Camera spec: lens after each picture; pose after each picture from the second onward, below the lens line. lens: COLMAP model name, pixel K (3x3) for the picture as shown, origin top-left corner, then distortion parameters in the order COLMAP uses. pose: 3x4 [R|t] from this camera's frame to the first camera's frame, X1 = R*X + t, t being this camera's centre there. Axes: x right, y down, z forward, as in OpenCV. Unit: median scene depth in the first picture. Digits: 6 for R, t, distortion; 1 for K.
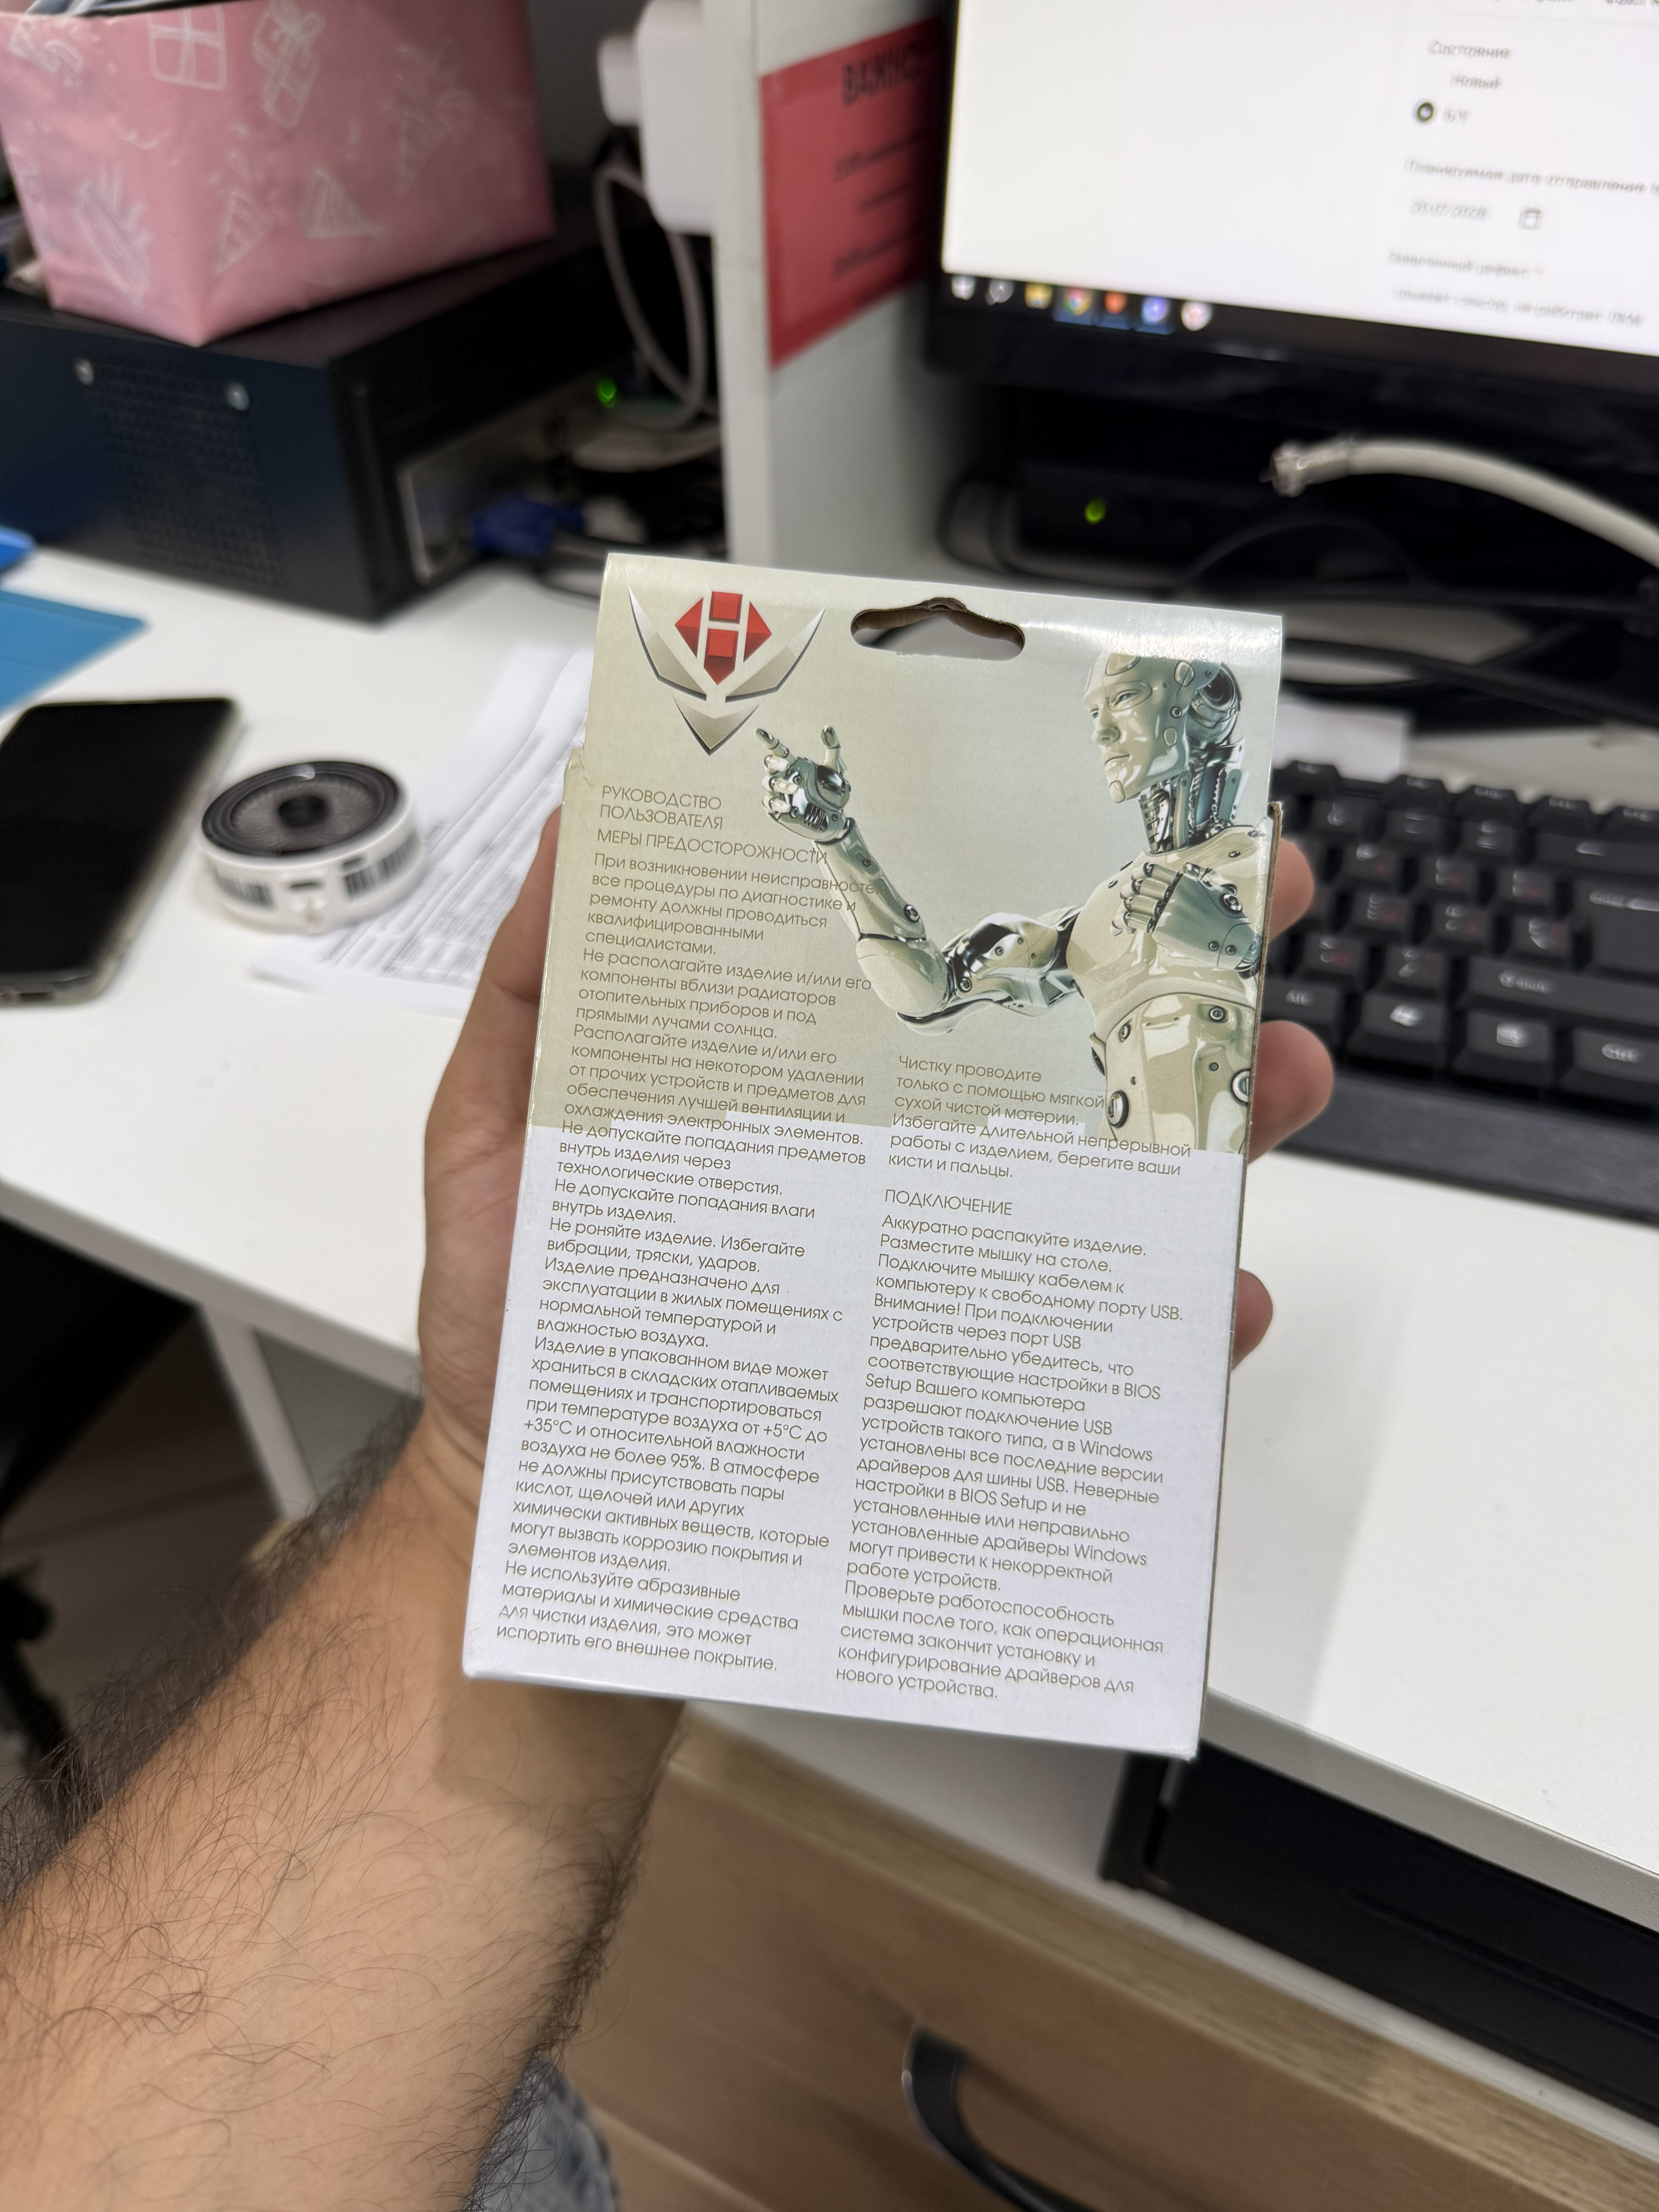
lens RADIAL K [[1657.0, 0, 829.5], [0, 1657.0, 1106.0], [0, 0, 1]] dist [-0.003051, -0.002174]
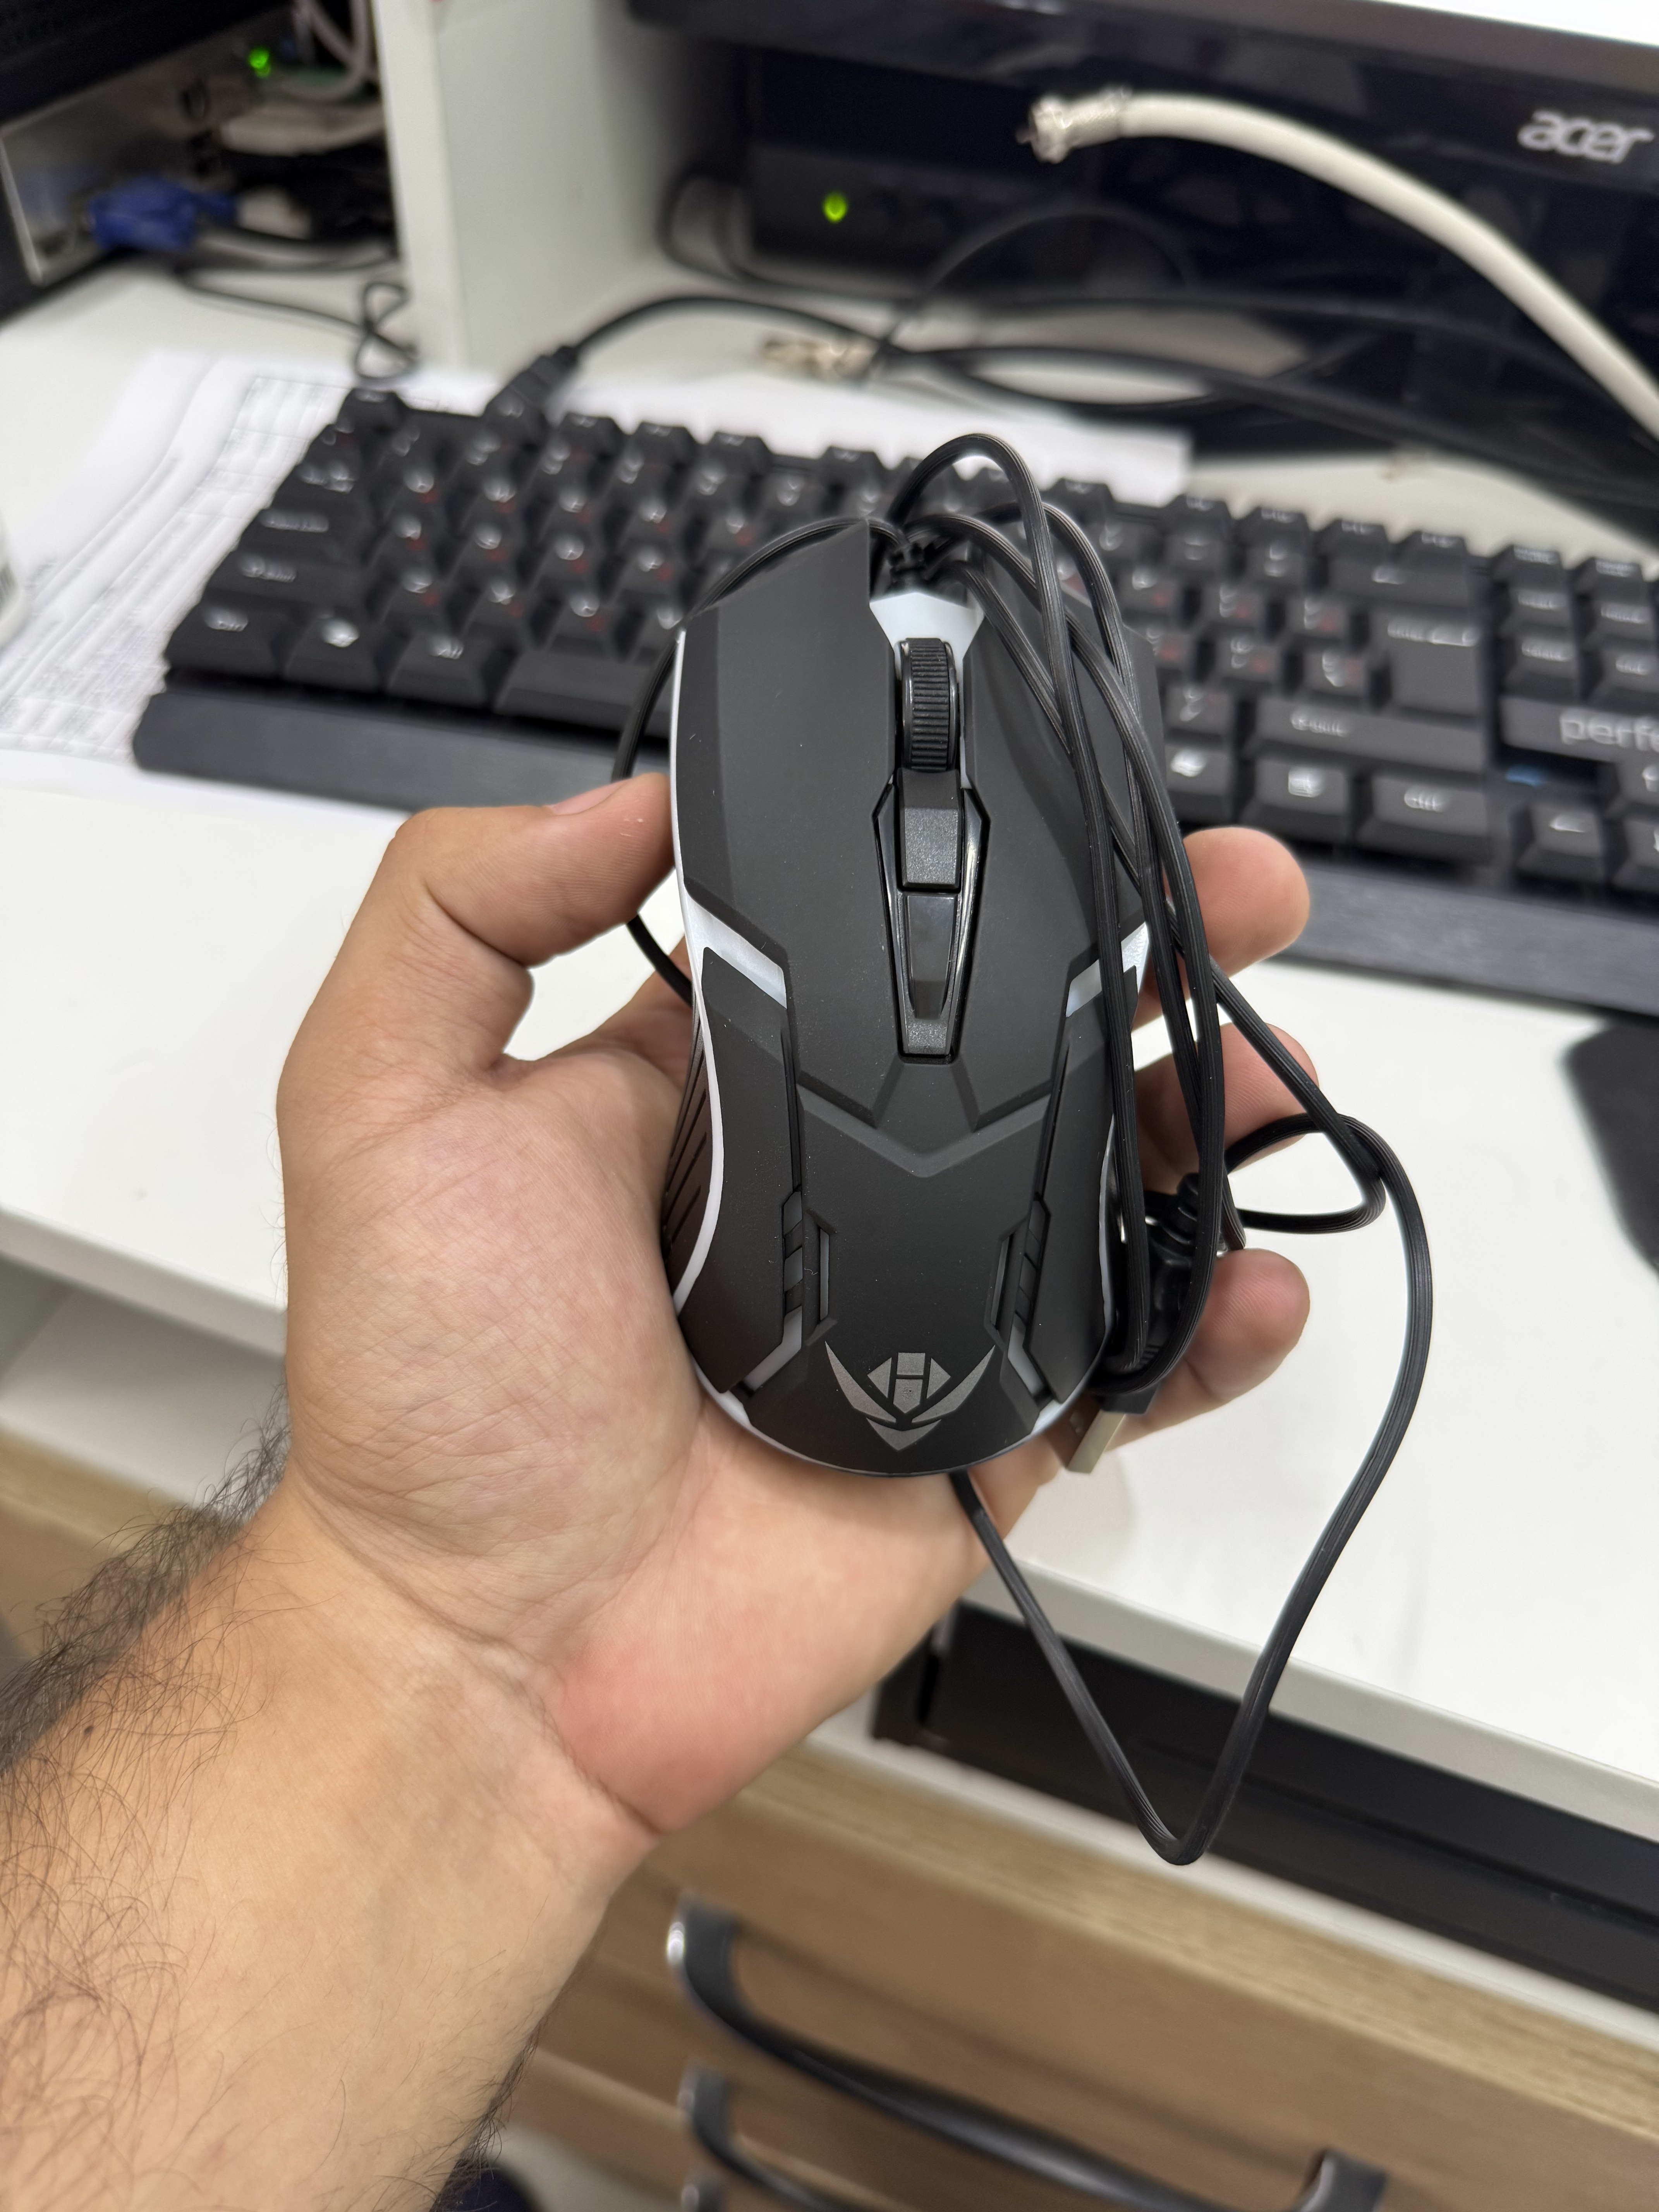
lens RADIAL K [[1657.3, 0, 829.5], [0, 1657.3, 1106.0], [0, 0, 1]] dist [-0.011017, 0.004871]
pose [[0.991802, -0.042488, 0.120517, 0.041629], [0.029605, 0.993845, 0.106749, 0.022134], [-0.124311, -0.102306, 0.986955, 0.126084]]
